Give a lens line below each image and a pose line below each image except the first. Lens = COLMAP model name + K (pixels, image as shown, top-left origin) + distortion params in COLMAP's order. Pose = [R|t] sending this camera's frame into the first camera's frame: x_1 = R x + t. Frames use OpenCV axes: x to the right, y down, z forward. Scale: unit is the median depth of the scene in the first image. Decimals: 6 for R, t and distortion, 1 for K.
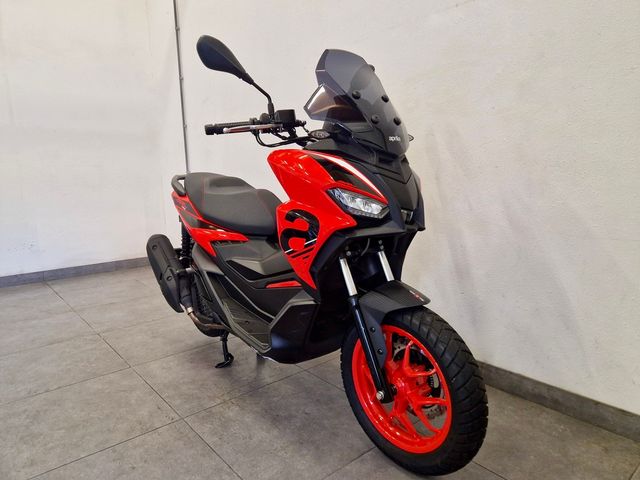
lens RADIAL K [[435.3, 0, 320.0], [0, 435.3, 240.0], [0, 0, 1]] dist [0.059410, -0.049636]
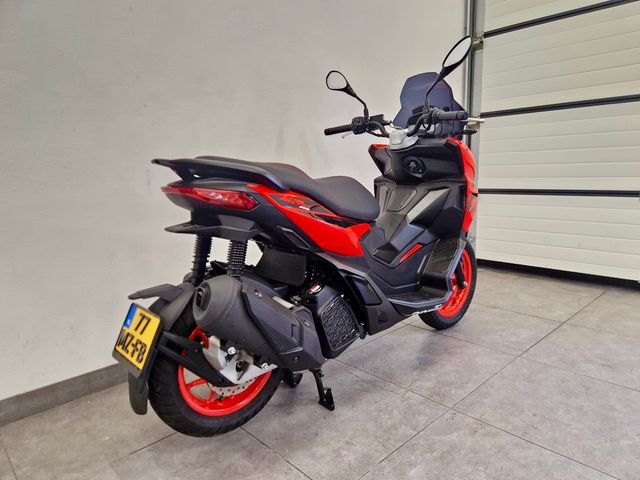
lens RADIAL K [[435.3, 0, 320.0], [0, 435.3, 240.0], [0, 0, 1]] dist [0.059410, -0.049636]
pose [[-0.072330, -0.139263, 0.987610, -1.344443], [0.178386, 0.972431, 0.150187, -0.166245], [-0.981299, 0.187039, -0.045493, 1.416378]]
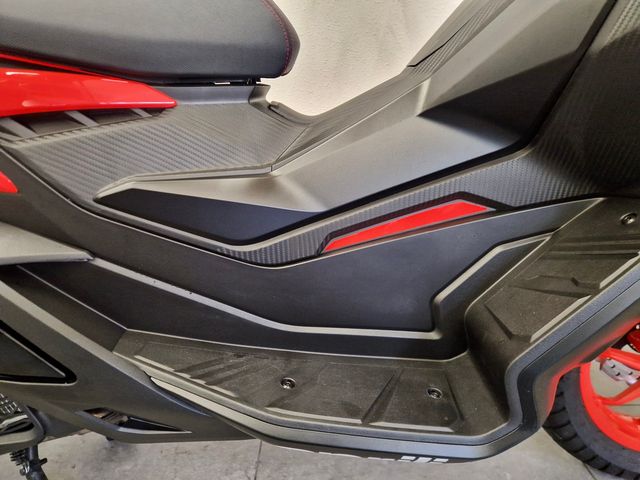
lens RADIAL K [[435.3, 0, 320.0], [0, 435.3, 240.0], [0, 0, 1]] dist [0.059410, -0.049636]
pose [[0.647767, -0.246076, 0.721002, -0.389829], [0.120280, 0.967562, 0.222164, 0.038621], [-0.752284, -0.057189, 0.656353, 0.917415]]
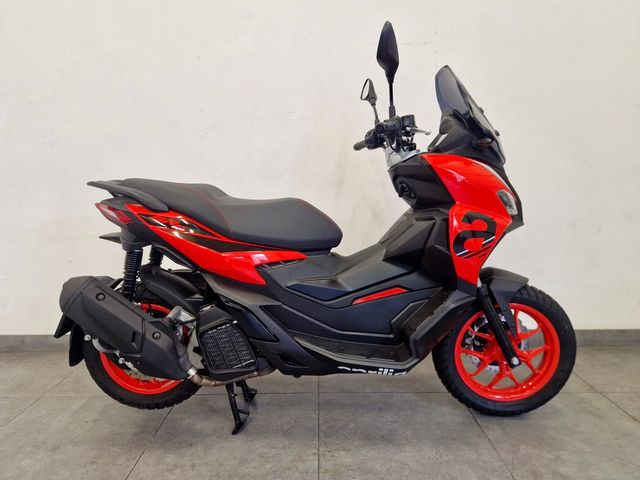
lens RADIAL K [[435.3, 0, 320.0], [0, 435.3, 240.0], [0, 0, 1]] dist [0.059410, -0.049636]
pose [[0.649192, -0.096044, 0.754537, -0.960681], [0.115952, 0.992898, 0.026621, -0.064065], [-0.751735, 0.070207, 0.655718, 0.508043]]
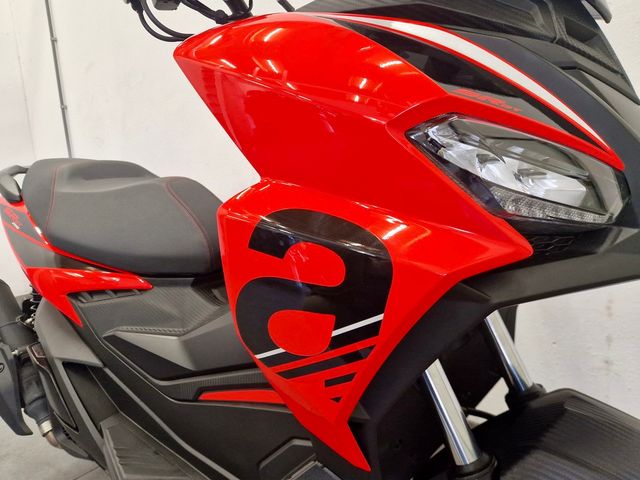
lens RADIAL K [[435.3, 0, 320.0], [0, 435.3, 240.0], [0, 0, 1]] dist [0.059410, -0.049636]
pose [[0.985995, -0.068475, 0.152070, -0.069020], [0.069730, 0.997562, -0.002934, -0.043198], [-0.151499, 0.013496, 0.988365, 0.627004]]
